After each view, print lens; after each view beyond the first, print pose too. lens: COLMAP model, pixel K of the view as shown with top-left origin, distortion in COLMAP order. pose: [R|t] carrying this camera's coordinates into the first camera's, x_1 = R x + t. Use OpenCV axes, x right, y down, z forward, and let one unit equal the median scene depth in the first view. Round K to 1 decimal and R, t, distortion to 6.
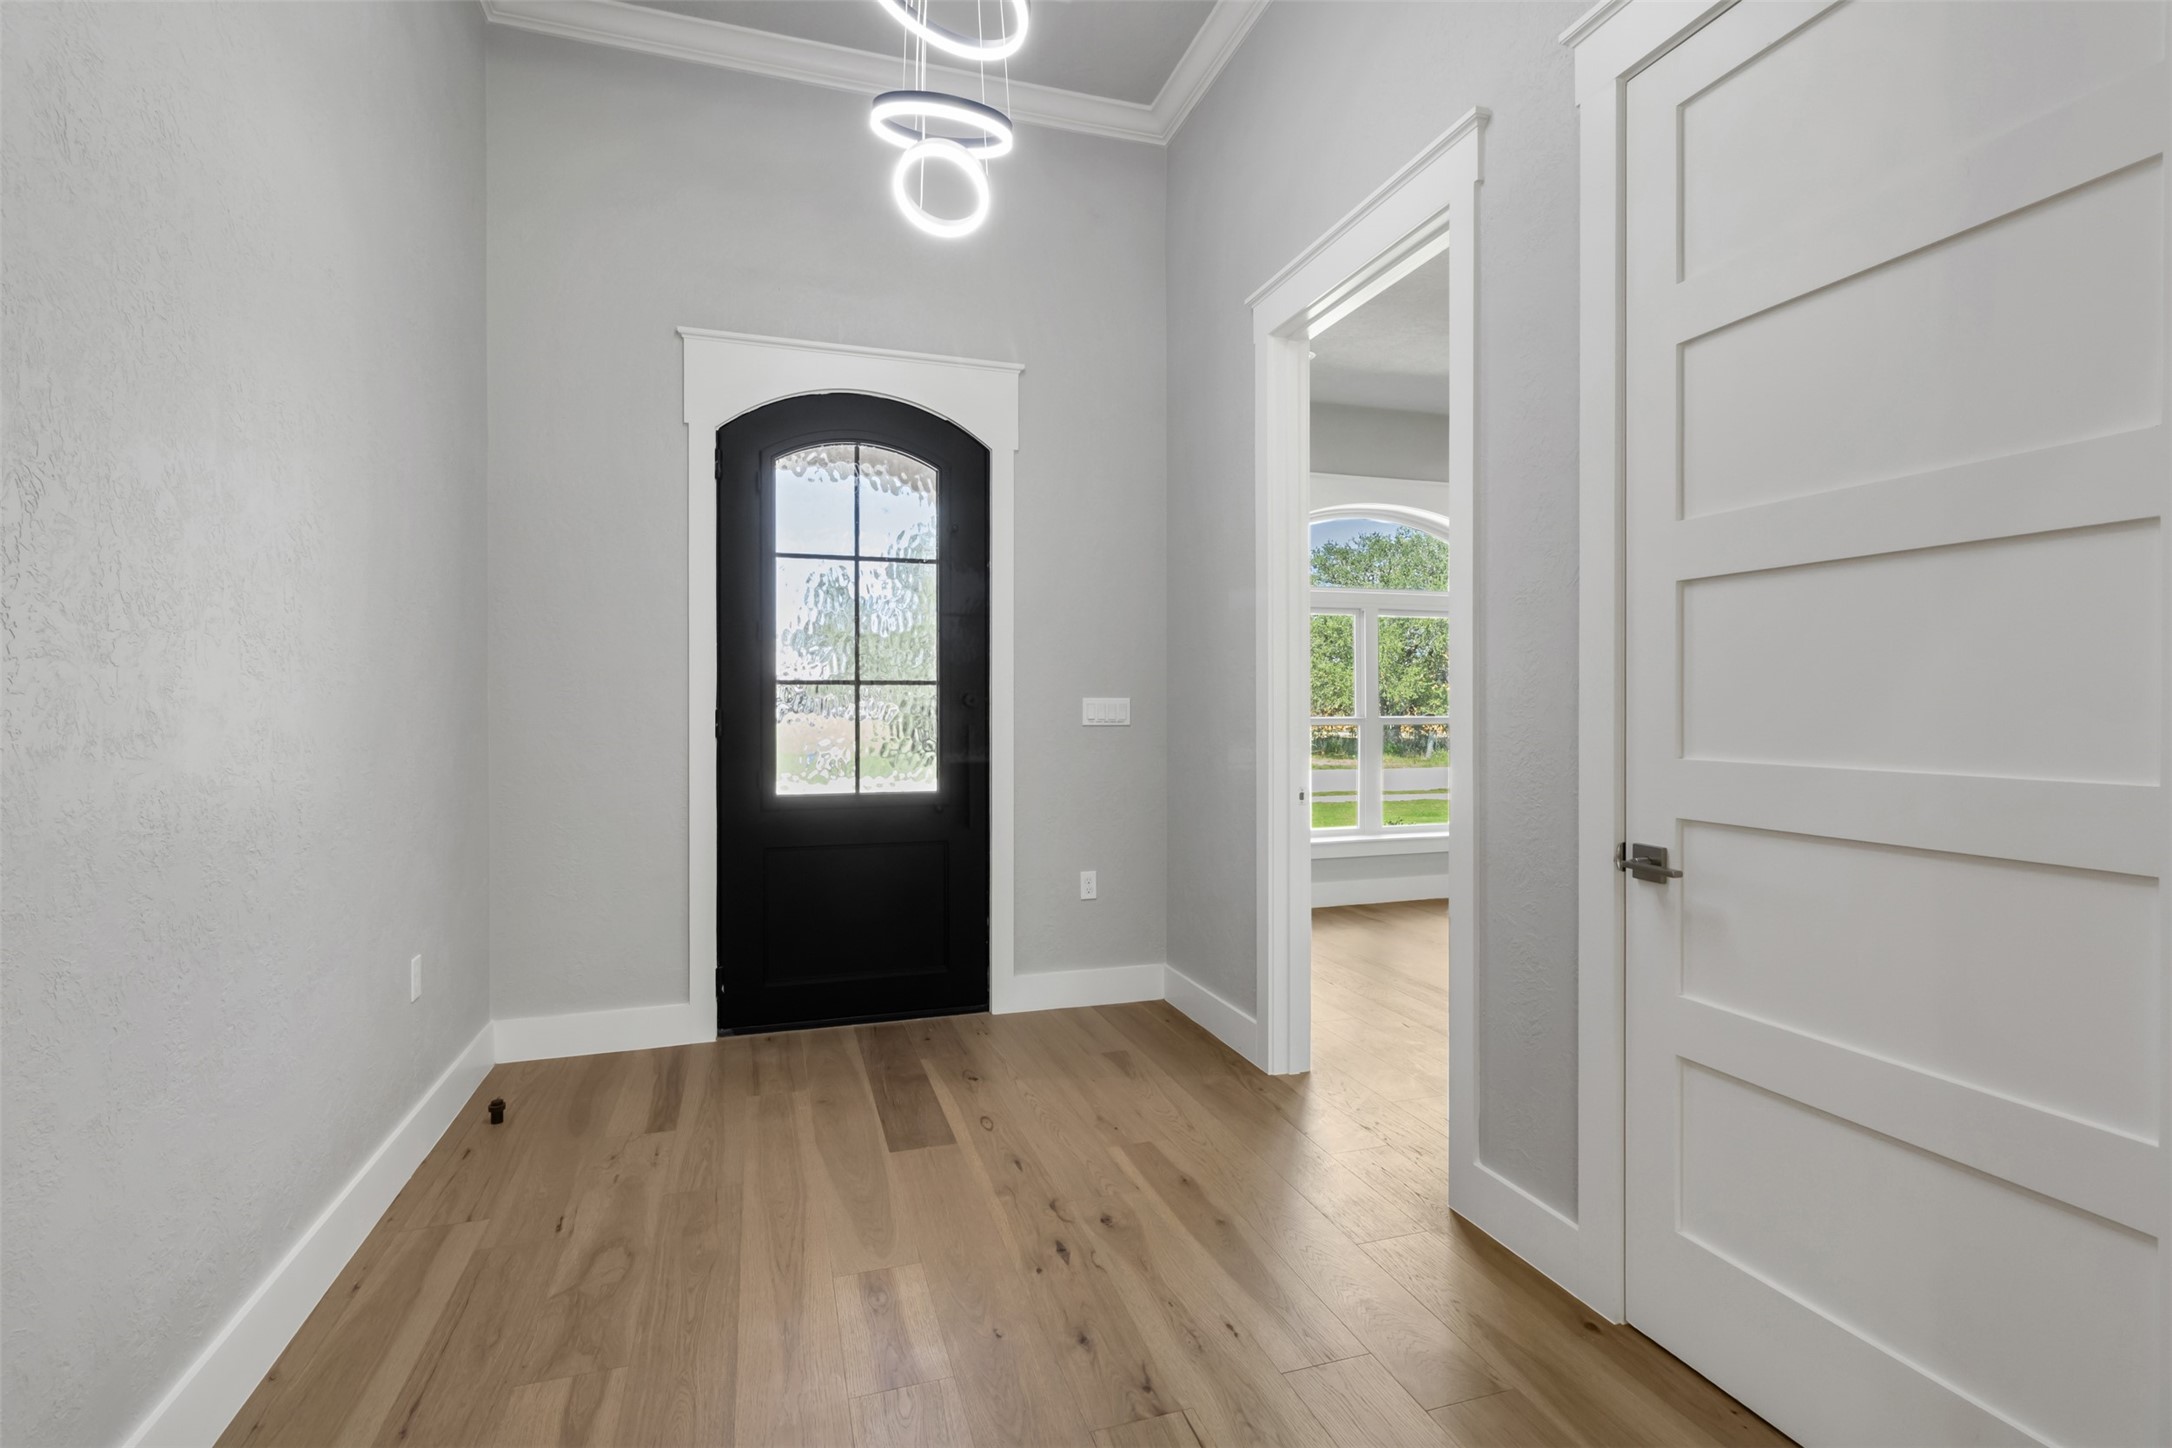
lens RADIAL K [[1008.3, 0, 1086.4], [0, 1008.3, 716.1], [0, 0, 1]] dist [0.003195, 0.000285]
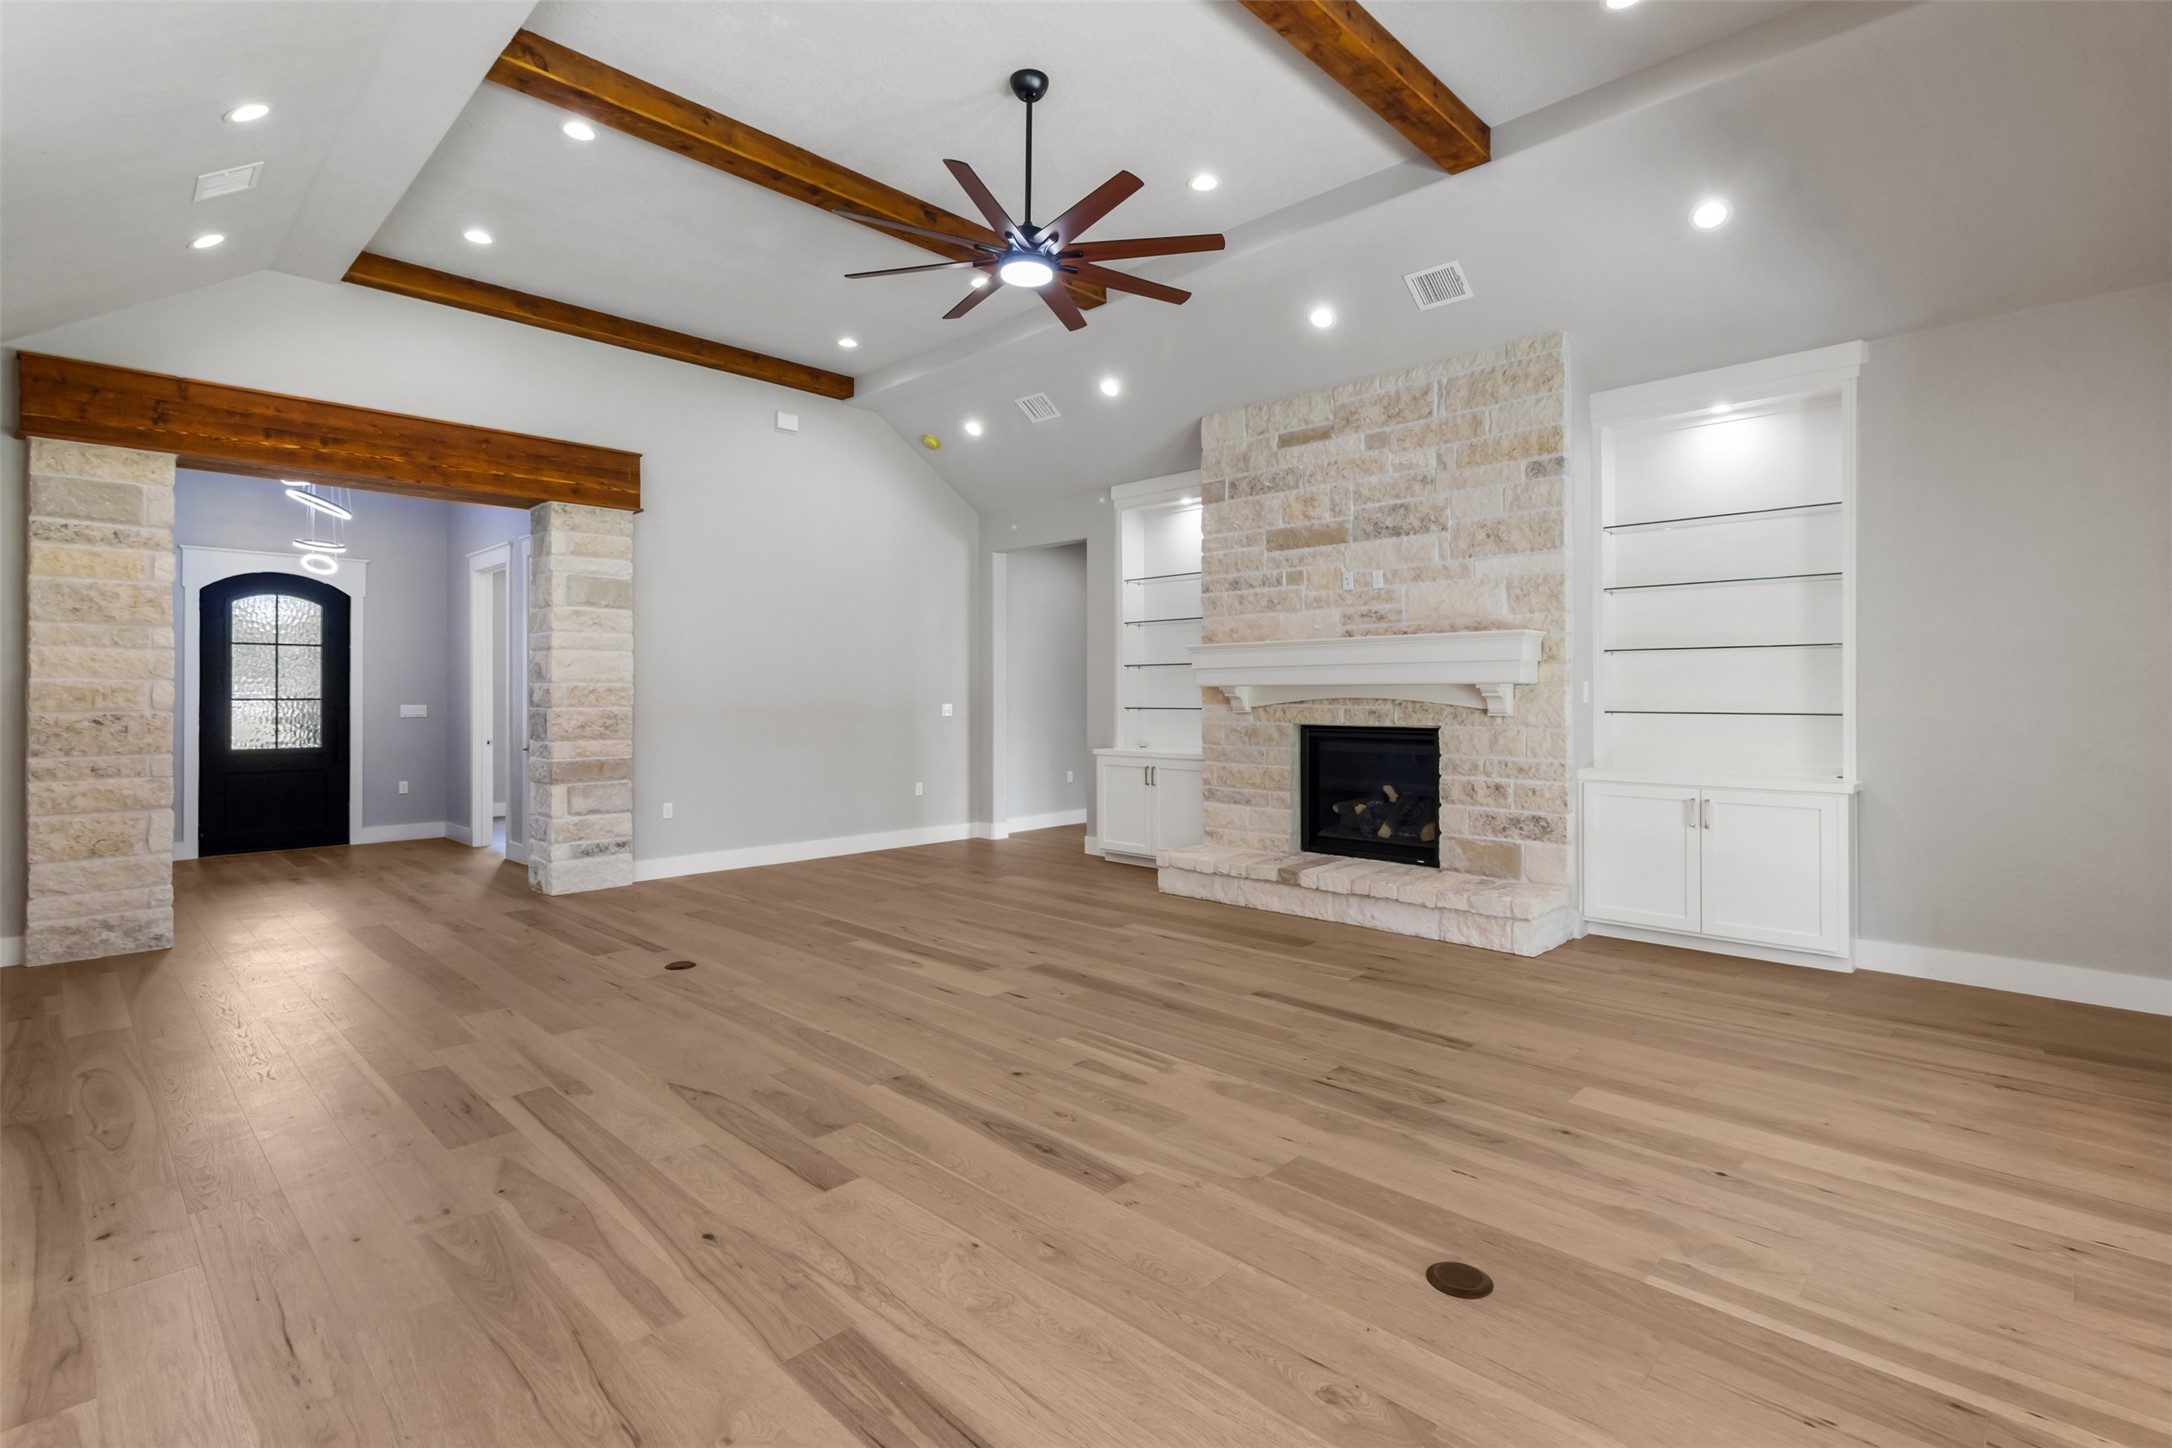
lens RADIAL K [[1008.3, 0, 1092.7], [0, 1008.3, 701.4], [0, 0, 1]] dist [0.003195, 0.000285]
pose [[0.878631, -0.001105, 0.477500, 0.299928], [0.004693, 0.999969, -0.006322, -0.005737], [-0.477478, 0.007796, 0.878609, -1.872442]]
